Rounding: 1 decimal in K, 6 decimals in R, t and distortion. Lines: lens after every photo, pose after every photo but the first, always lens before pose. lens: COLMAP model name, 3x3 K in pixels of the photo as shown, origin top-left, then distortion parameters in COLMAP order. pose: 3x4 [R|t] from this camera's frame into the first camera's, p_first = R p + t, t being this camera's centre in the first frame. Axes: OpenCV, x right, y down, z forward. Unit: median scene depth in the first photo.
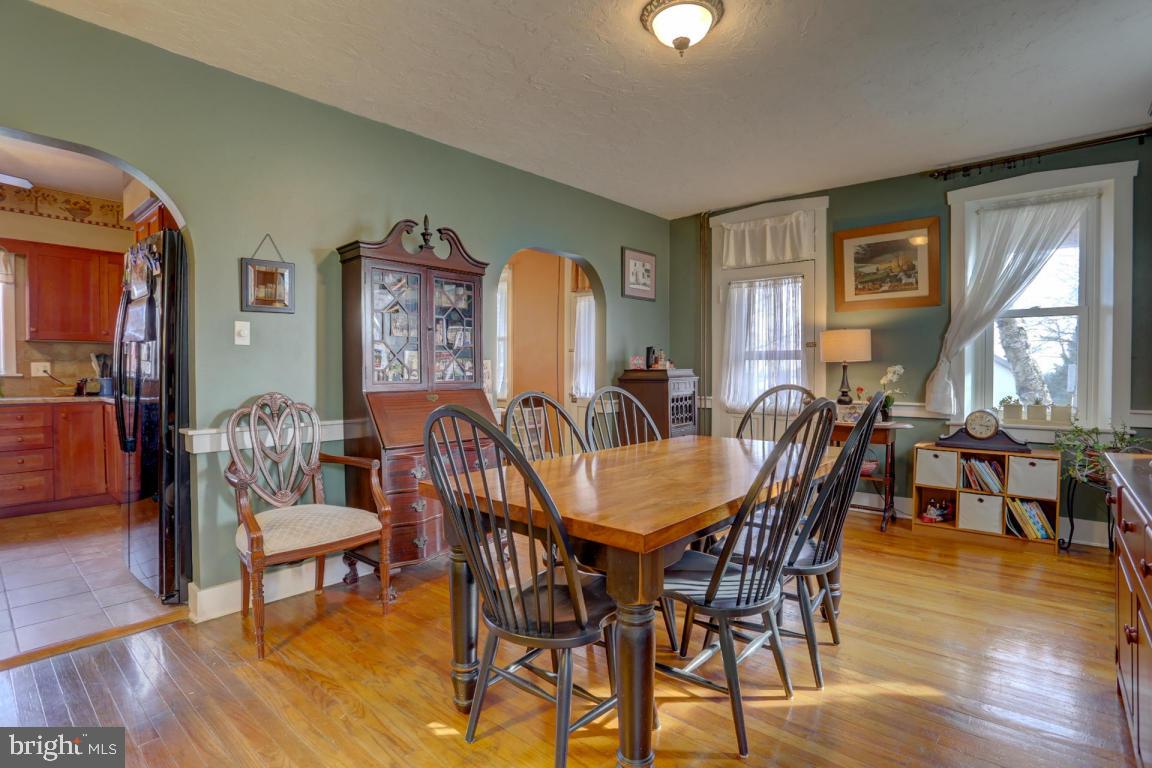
lens RADIAL K [[567.8, 0, 569.6], [0, 567.8, 376.3], [0, 0, 1]] dist [-0.073543, 0.031522]
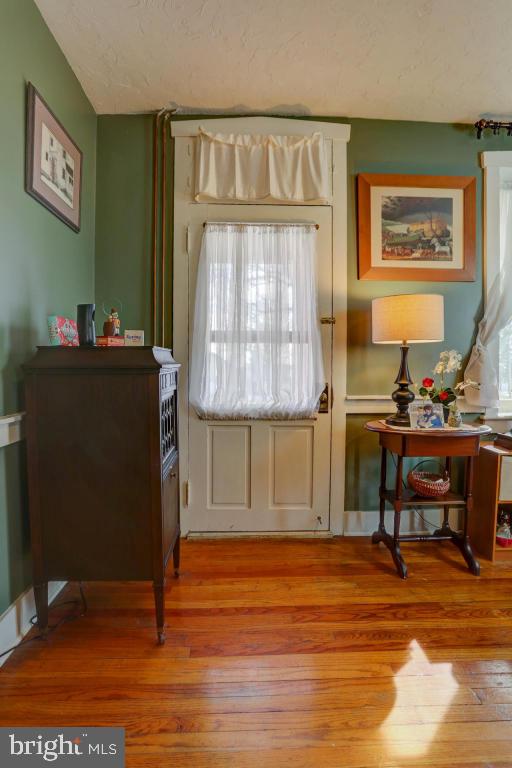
lens RADIAL K [[378.5, 0, 256.0], [0, 378.5, 384.0], [0, 0, 1]] dist [-0.073543, 0.031522]
pose [[0.717055, -0.025617, 0.696546, 0.018130], [0.002518, 0.999413, 0.034164, 0.009771], [-0.697013, -0.022744, 0.716698, 0.738546]]
